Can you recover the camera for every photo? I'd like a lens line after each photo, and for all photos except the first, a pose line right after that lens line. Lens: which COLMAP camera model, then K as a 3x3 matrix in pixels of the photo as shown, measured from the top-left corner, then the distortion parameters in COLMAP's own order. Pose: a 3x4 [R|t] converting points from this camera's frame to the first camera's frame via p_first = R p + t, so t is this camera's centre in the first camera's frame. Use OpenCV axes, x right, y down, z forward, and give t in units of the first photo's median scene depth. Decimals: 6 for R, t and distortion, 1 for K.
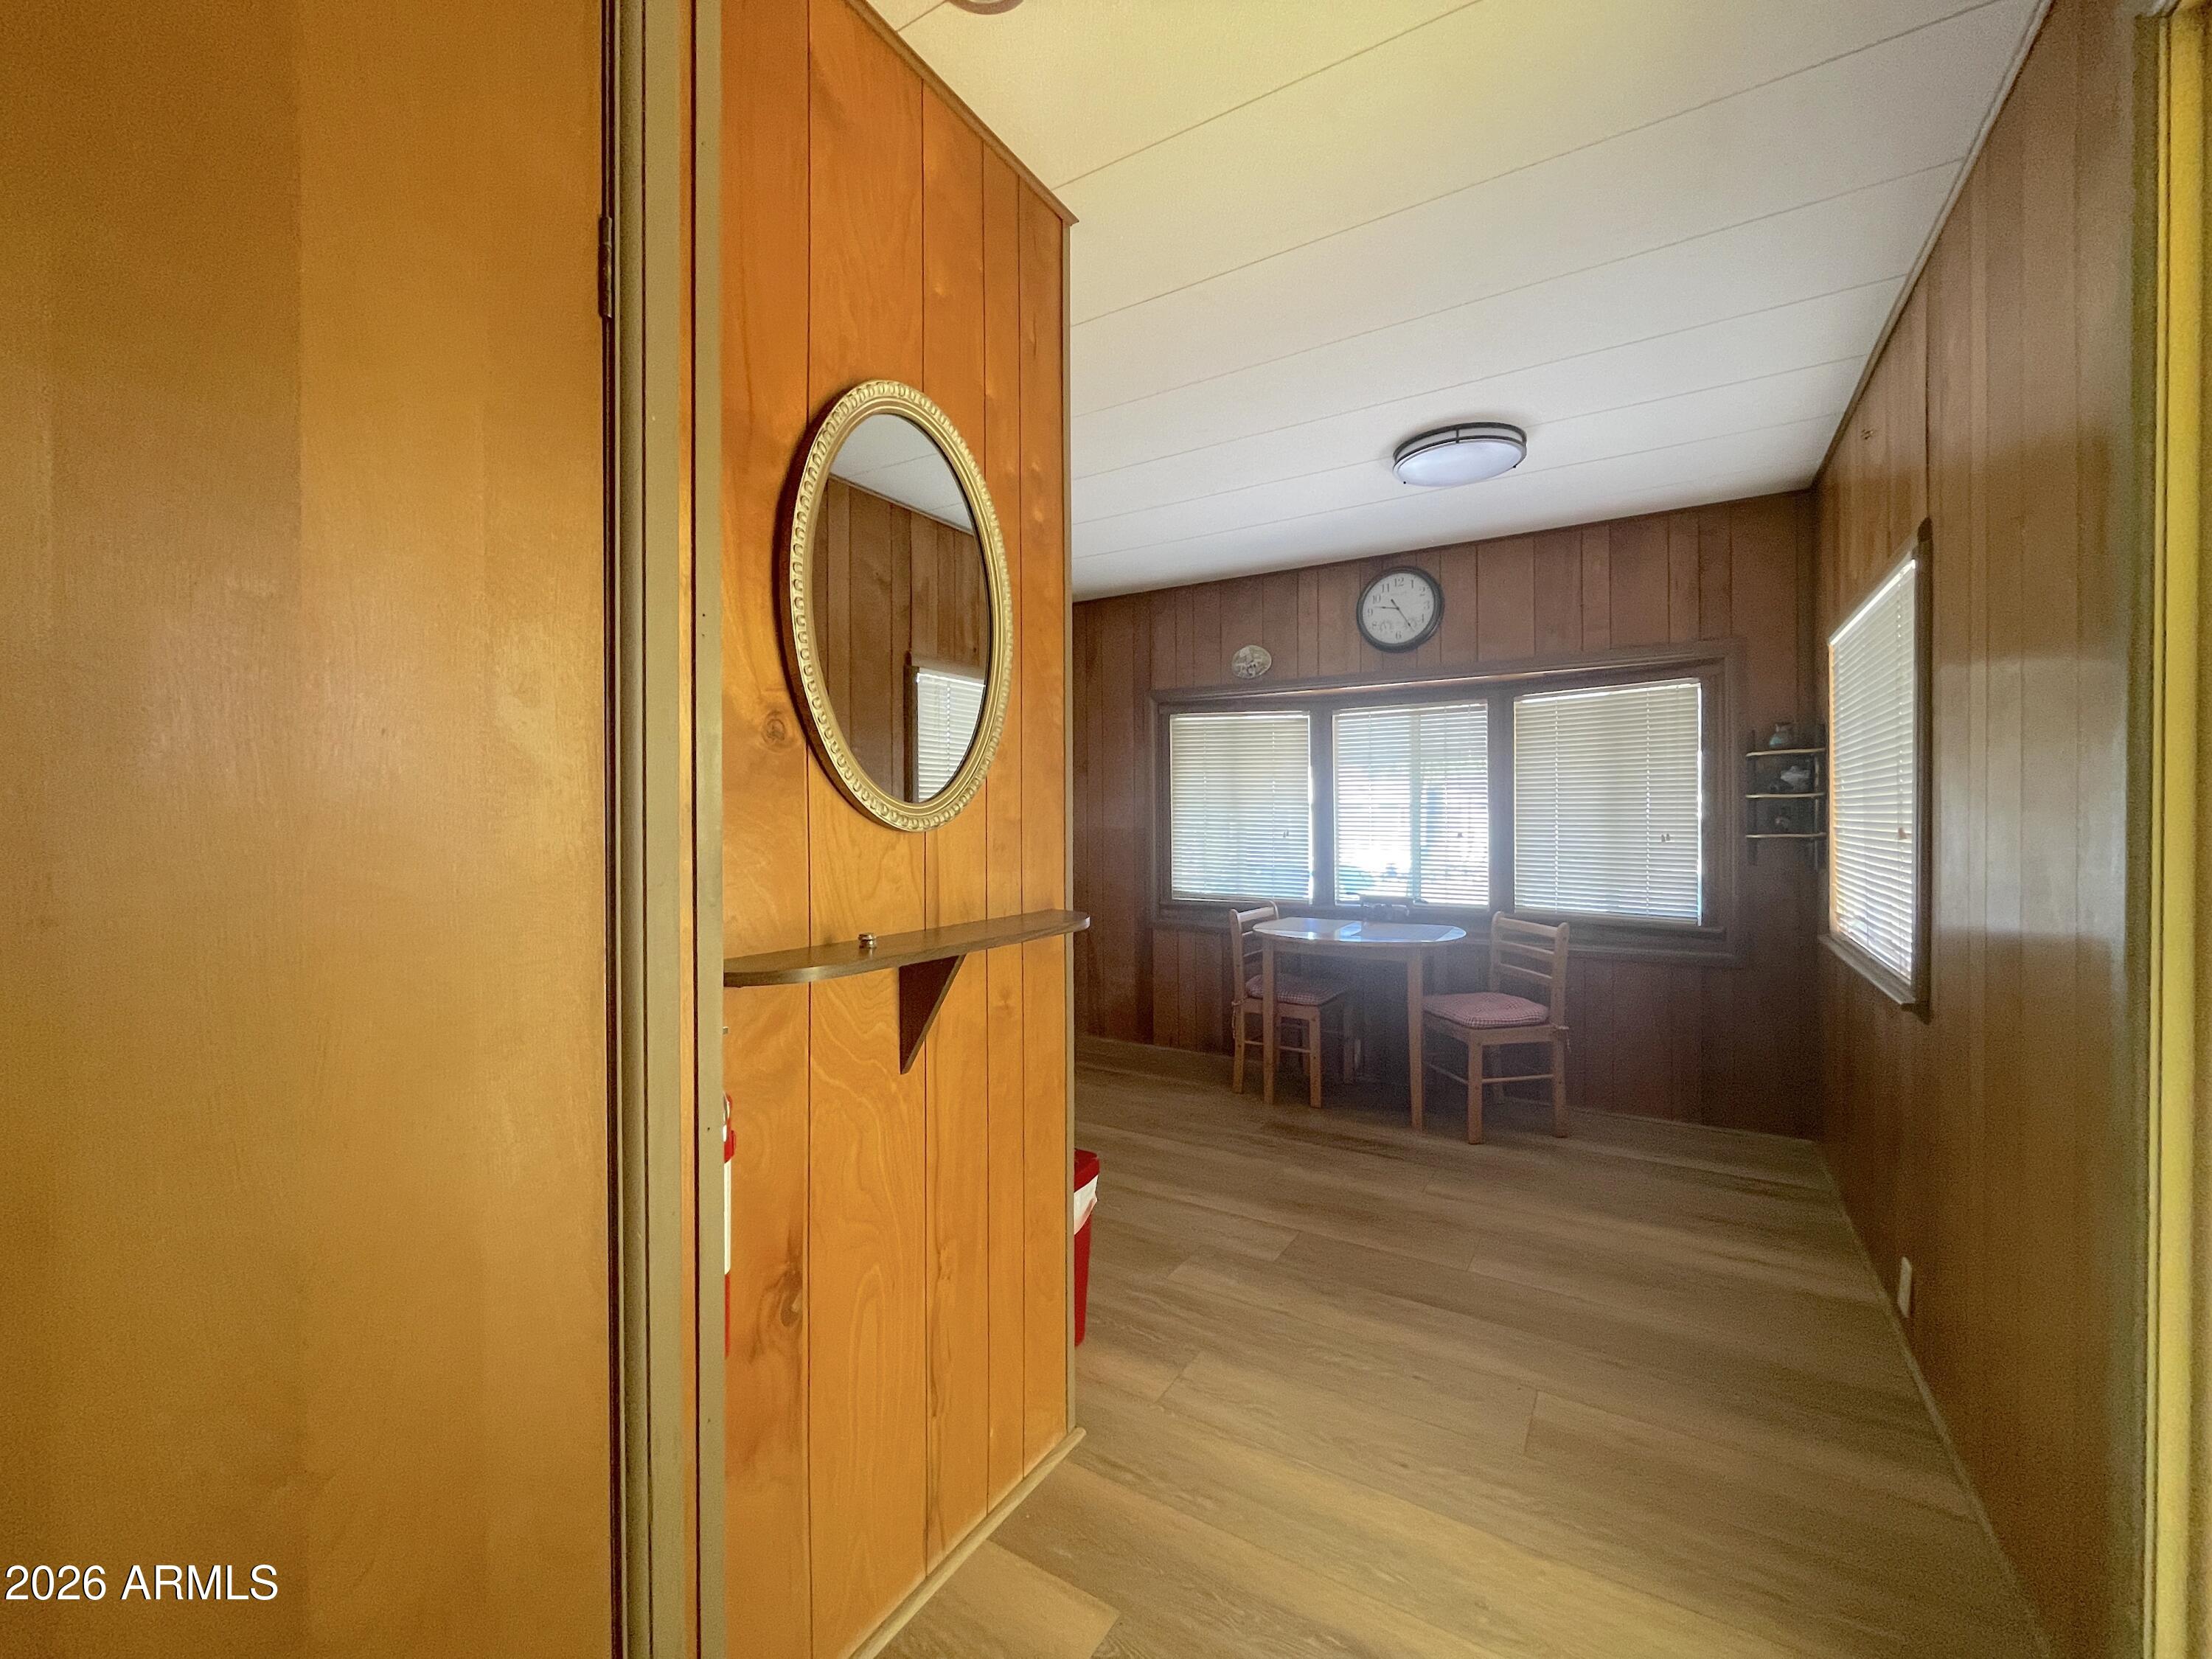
lens RADIAL K [[900.9, 0, 1108.7], [0, 900.9, 824.1], [0, 0, 1]] dist [0.002943, 0.000100]
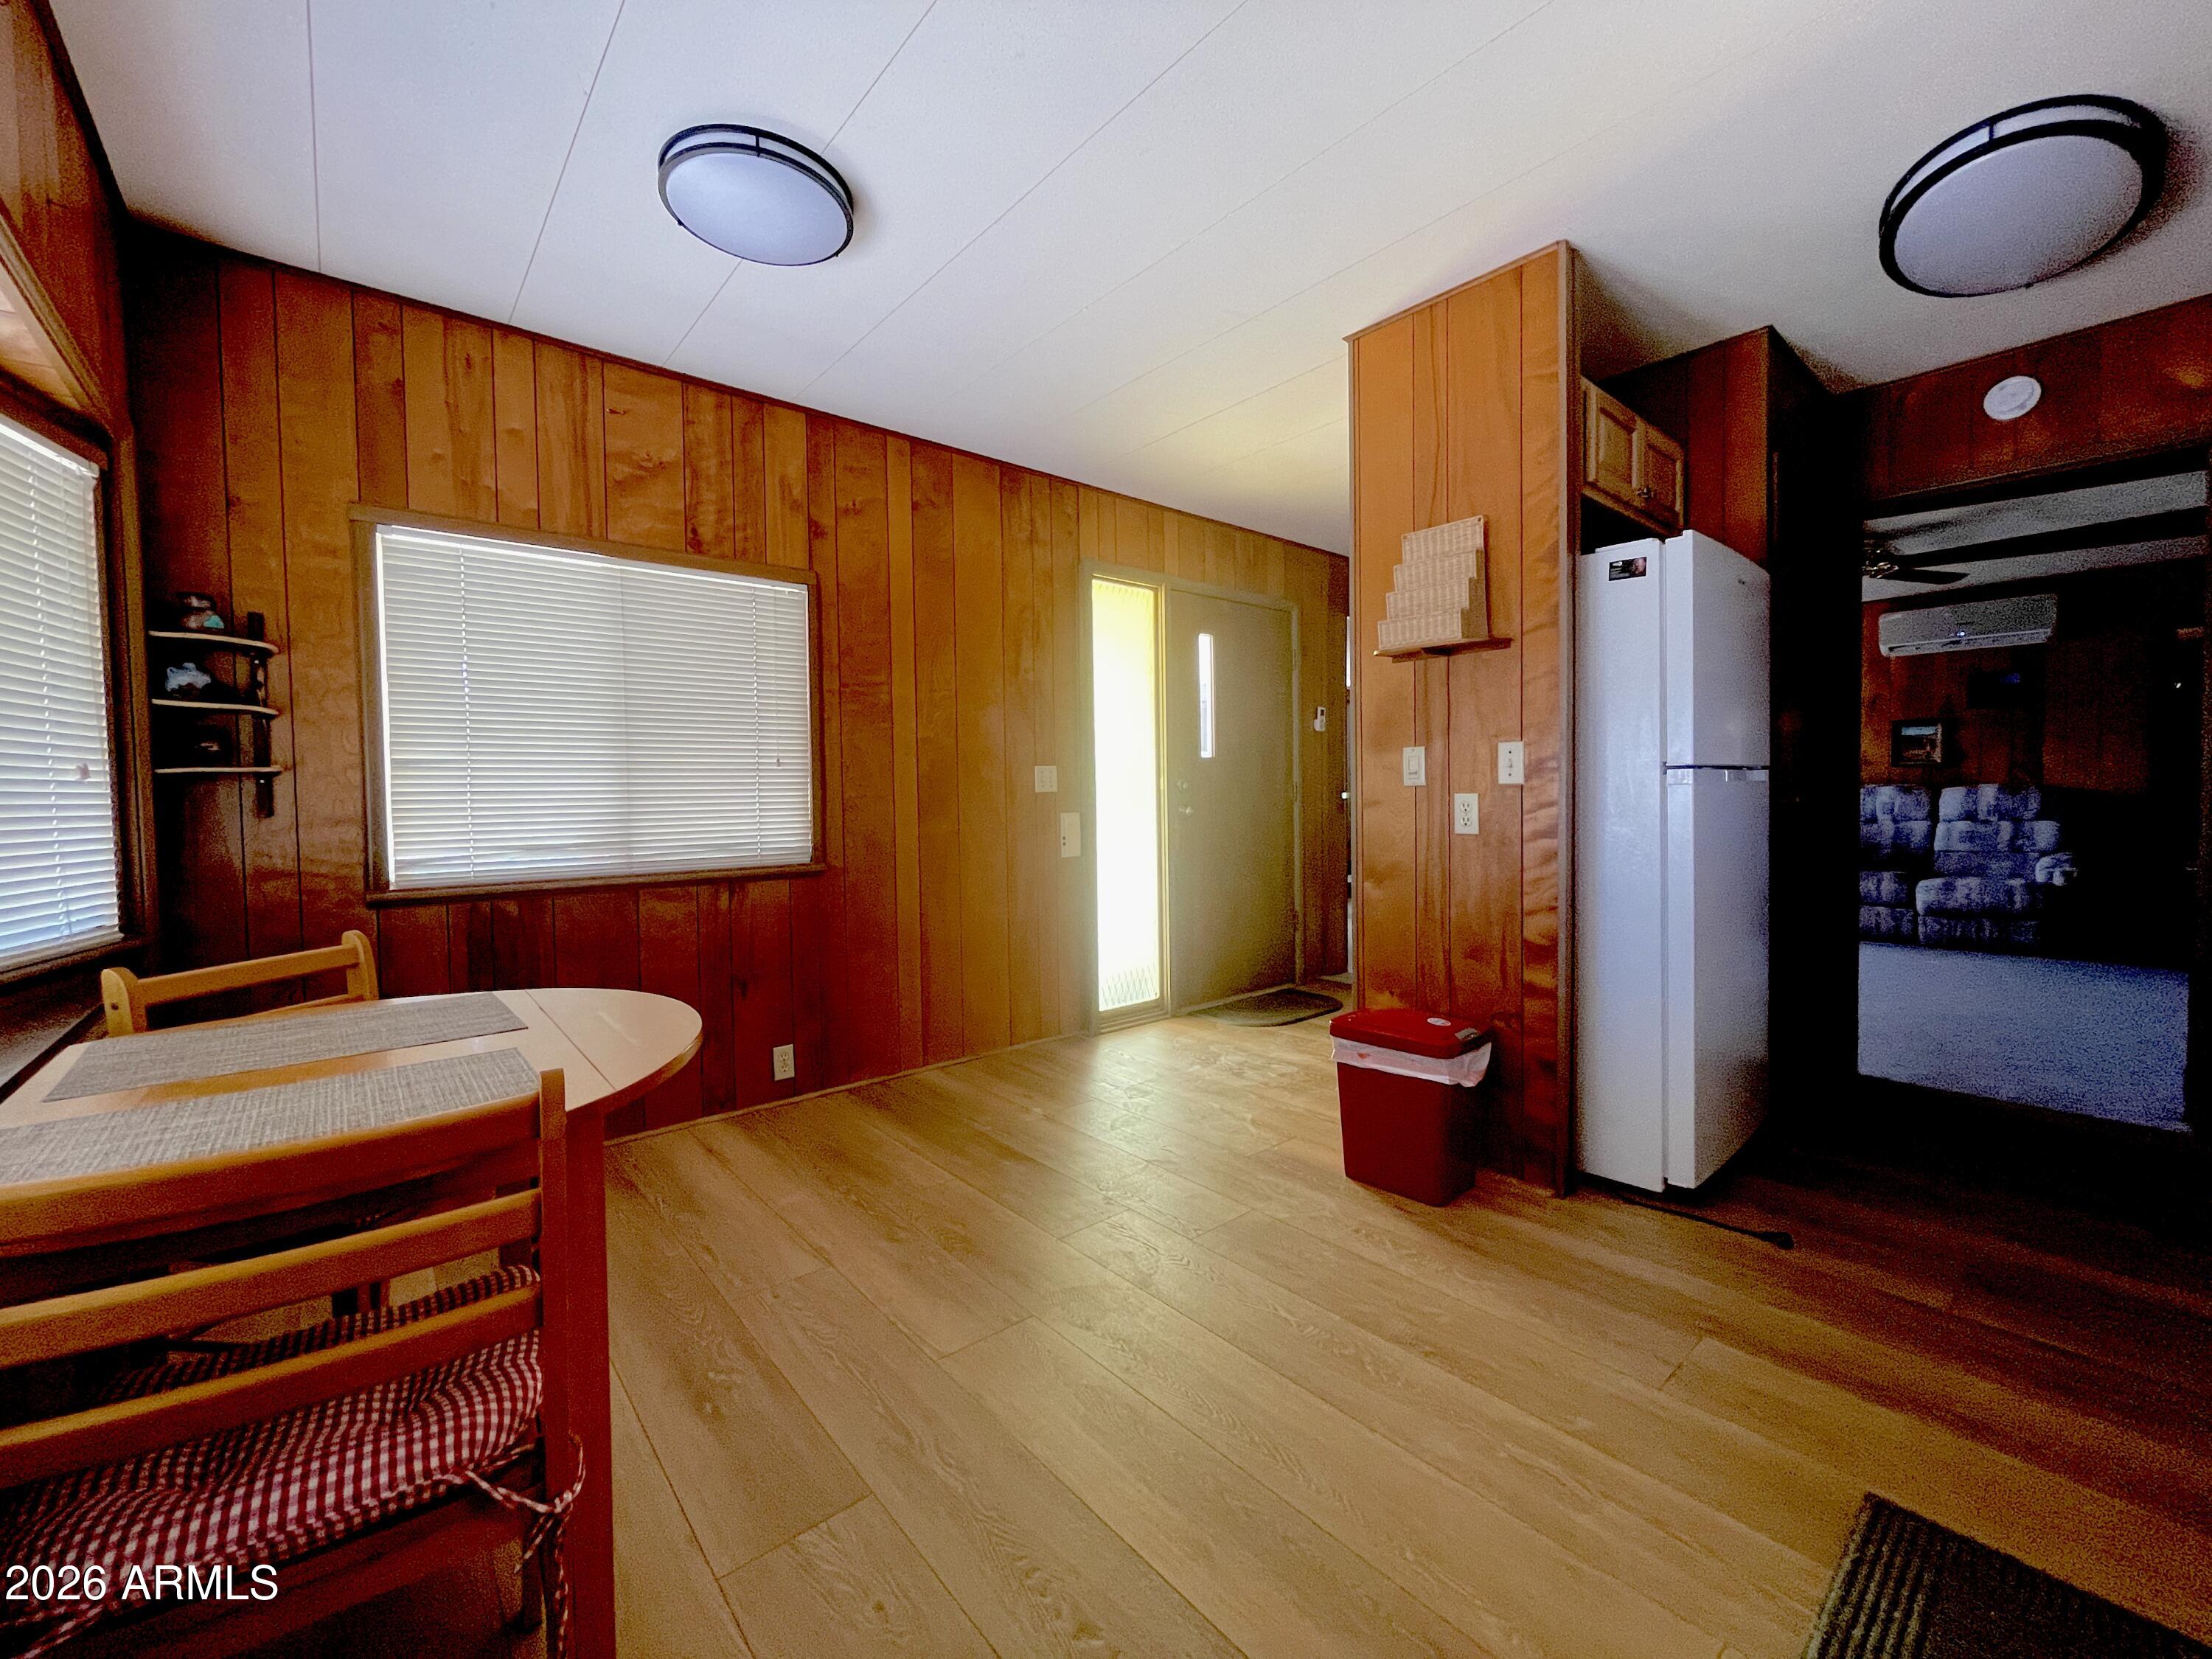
lens RADIAL K [[900.9, 0, 1111.2], [0, 900.9, 818.7], [0, 0, 1]] dist [0.002943, 0.000100]
pose [[-0.952723, 0.005173, 0.303797, -0.053025], [0.017657, 0.999108, 0.038360, 0.027556], [-0.303328, 0.041910, -0.951964, 1.168872]]
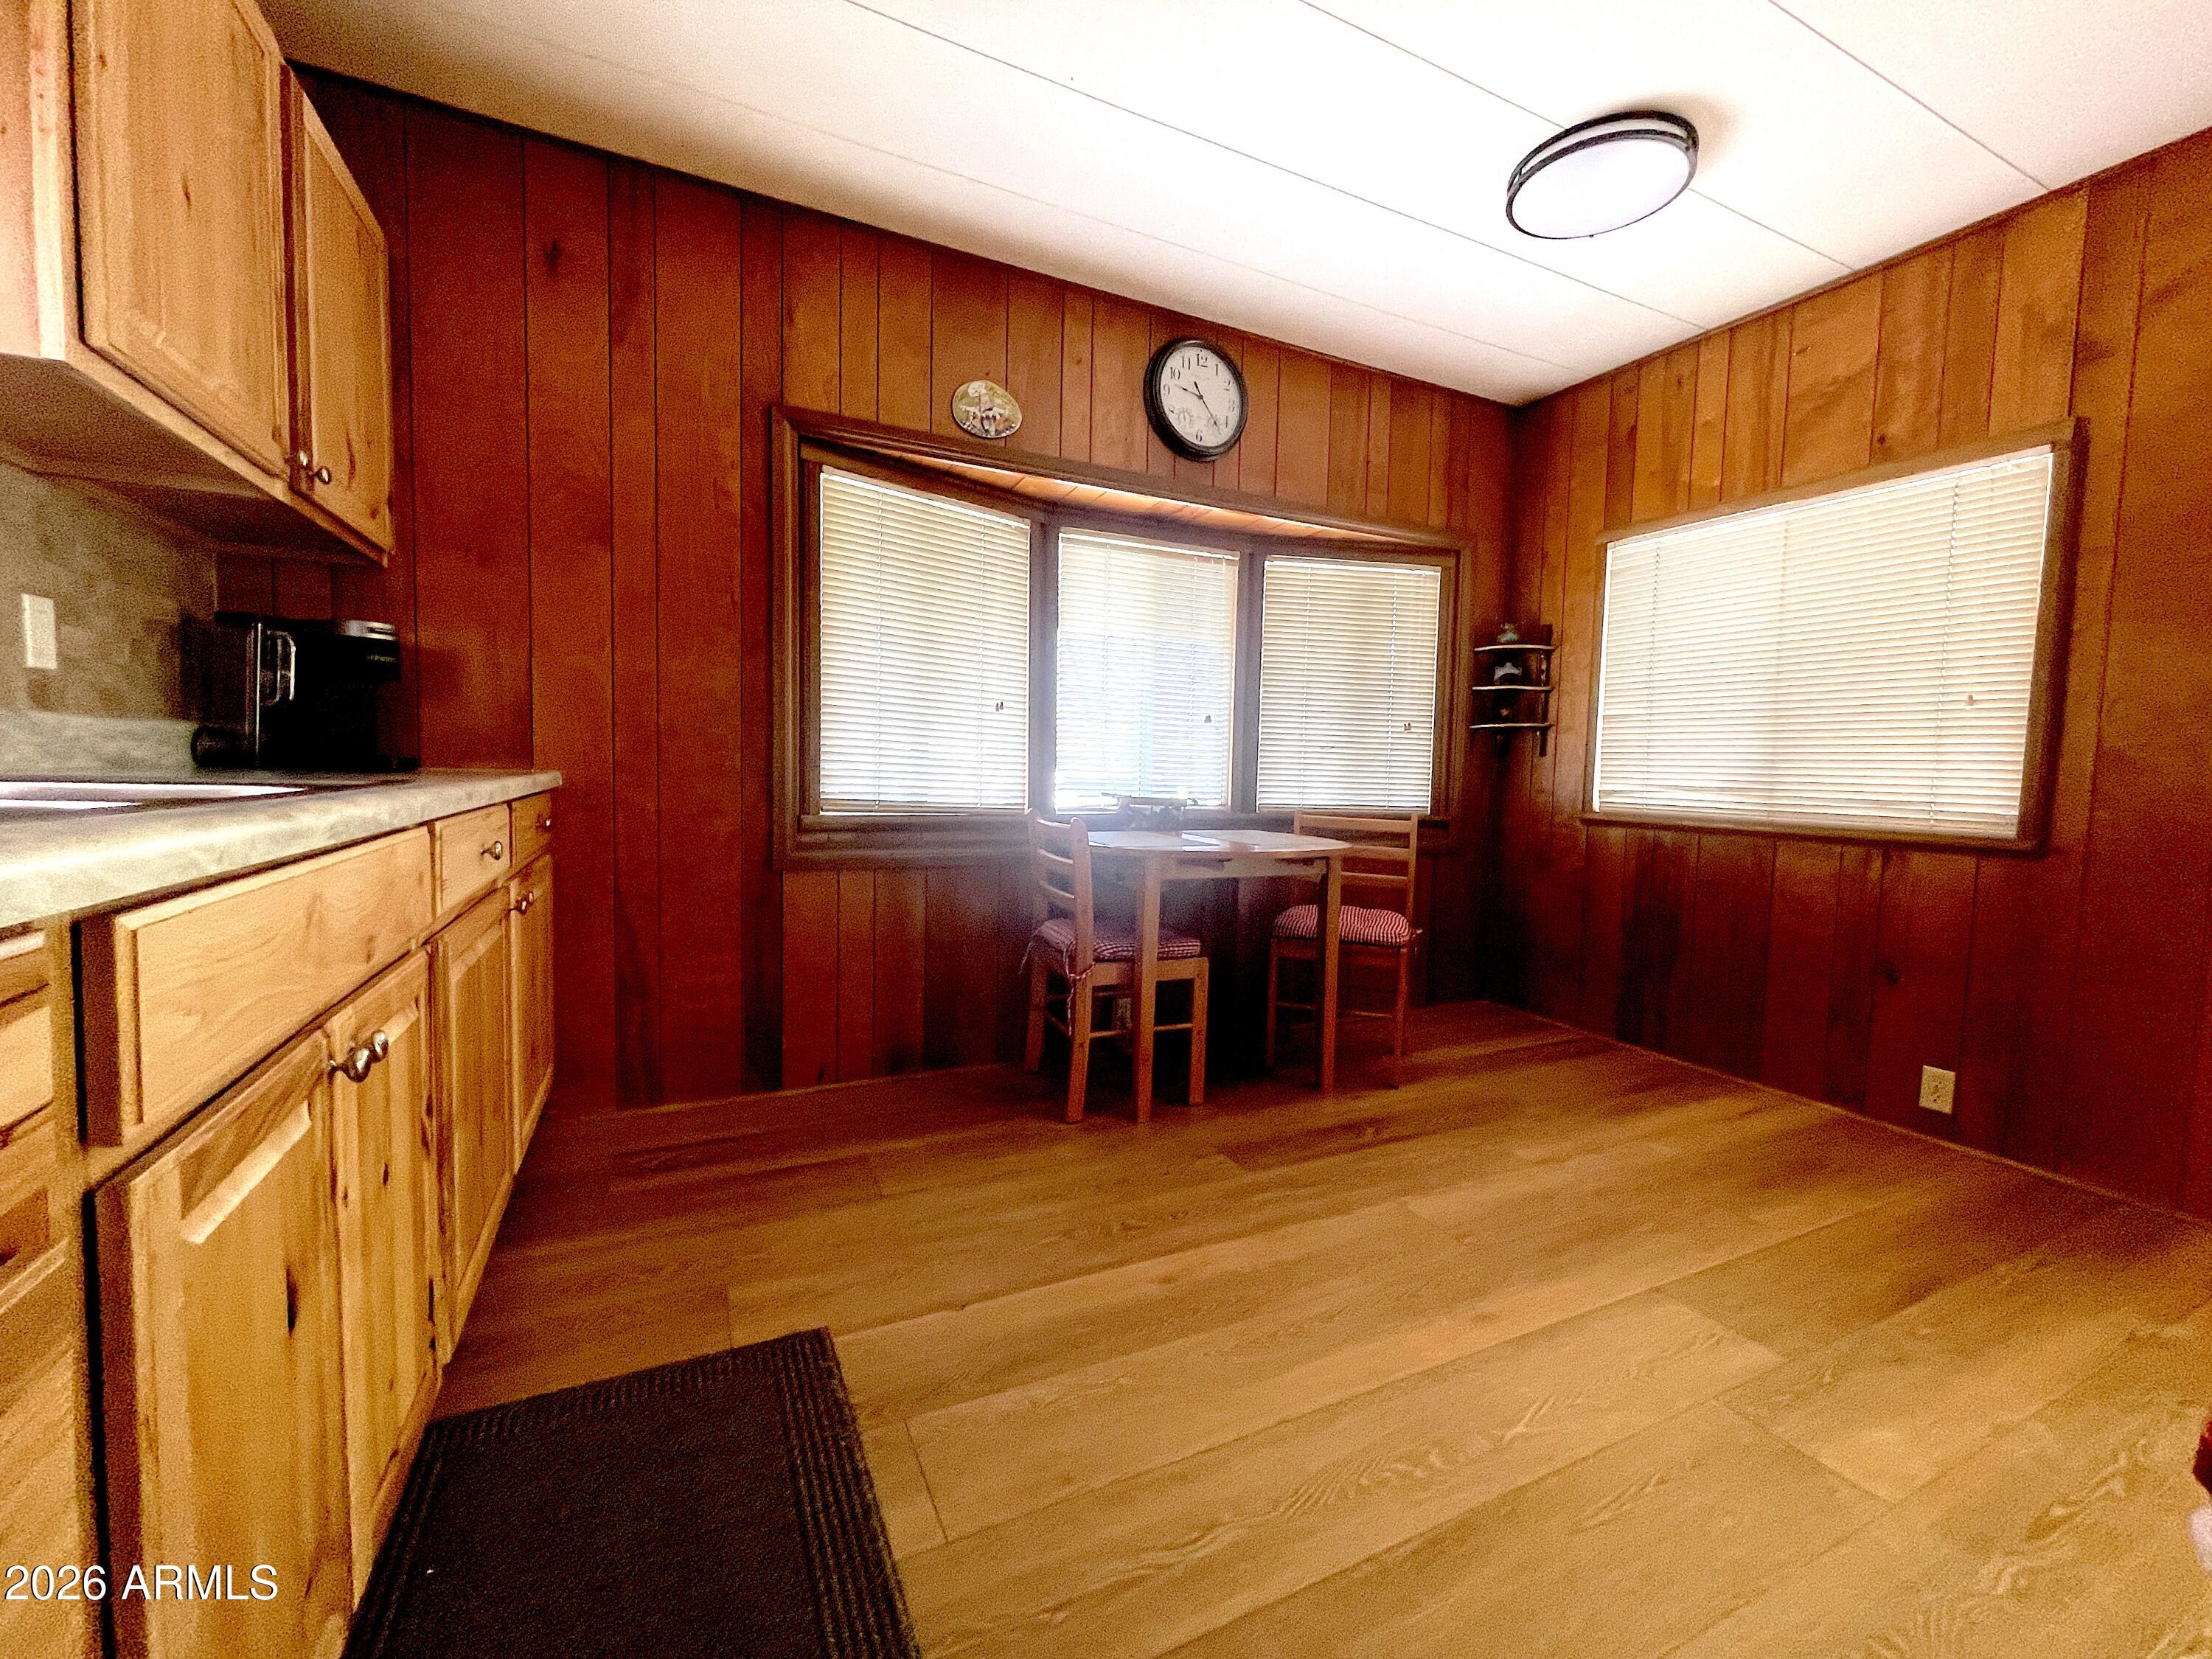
lens RADIAL K [[900.9, 0, 1111.4], [0, 900.9, 822.3], [0, 0, 1]] dist [0.002943, 0.000100]
pose [[0.534573, -0.034322, 0.844425, -0.346908], [-0.023761, 0.998170, 0.055613, 0.064300], [-0.844788, -0.049793, 0.532779, 0.671063]]
